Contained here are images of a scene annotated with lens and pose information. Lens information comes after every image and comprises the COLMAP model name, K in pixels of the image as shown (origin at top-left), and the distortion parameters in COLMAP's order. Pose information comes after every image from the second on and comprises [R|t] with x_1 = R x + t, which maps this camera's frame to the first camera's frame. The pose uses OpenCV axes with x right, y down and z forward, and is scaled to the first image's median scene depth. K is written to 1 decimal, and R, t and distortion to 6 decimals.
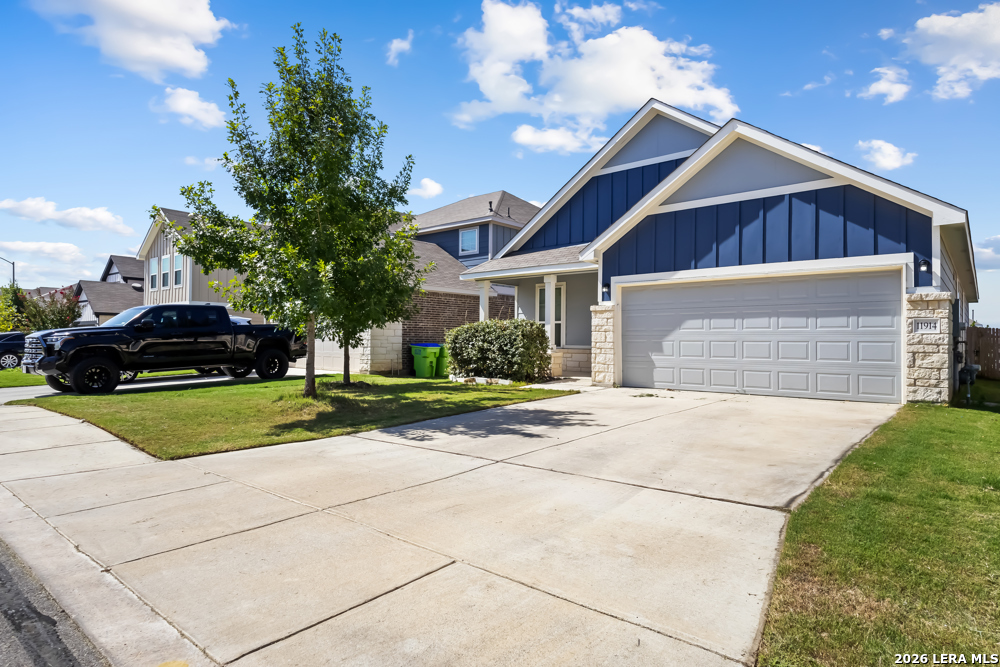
lens RADIAL K [[574.9, 0, 500.0], [0, 574.9, 333.5], [0, 0, 1]] dist [0.097801, -0.000271]
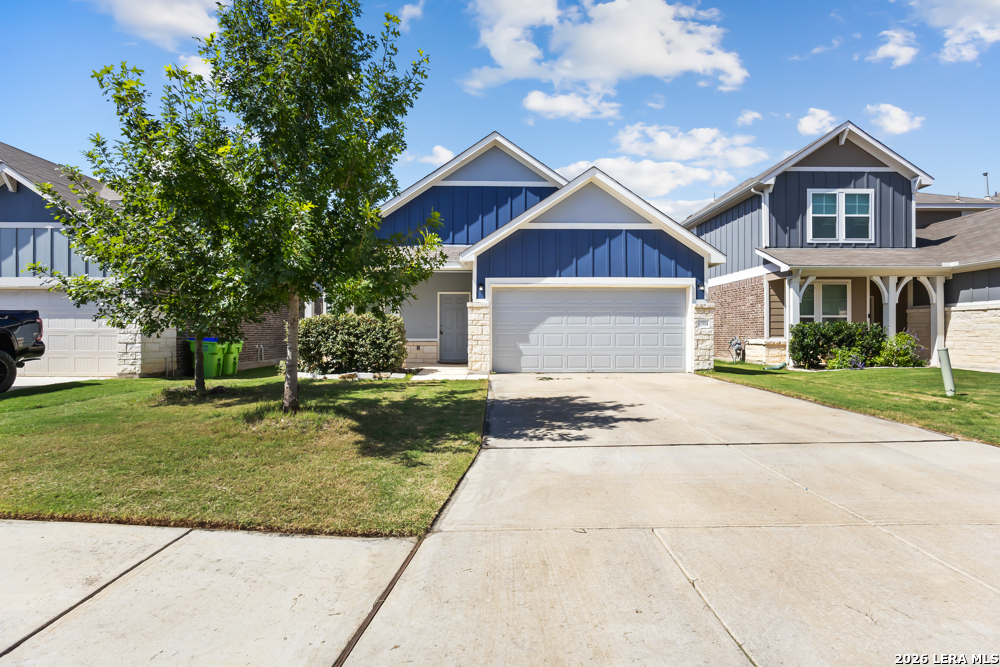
lens RADIAL K [[468.4, 0, 494.3], [0, 468.4, 332.7], [0, 0, 1]] dist [-0.001428, -0.001381]
pose [[0.761214, 0.000647, 0.648501, -0.387578], [-0.004021, 0.999985, 0.003722, 0.007018], [-0.648489, -0.005441, 0.761205, 0.280819]]
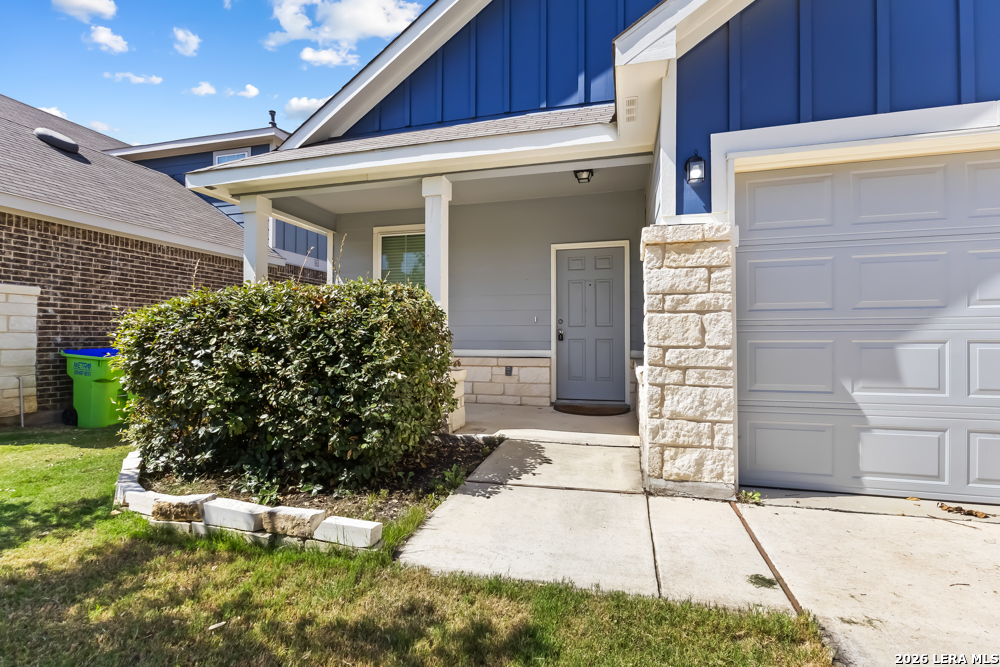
lens RADIAL K [[468.4, 0, 494.3], [0, 468.4, 332.7], [0, 0, 1]] dist [-0.001428, -0.001381]
pose [[0.909760, 0.000330, 0.415135, -0.014743], [0.000023, 1.000000, -0.000845, 0.007485], [-0.415135, 0.000779, 0.909759, 0.811010]]
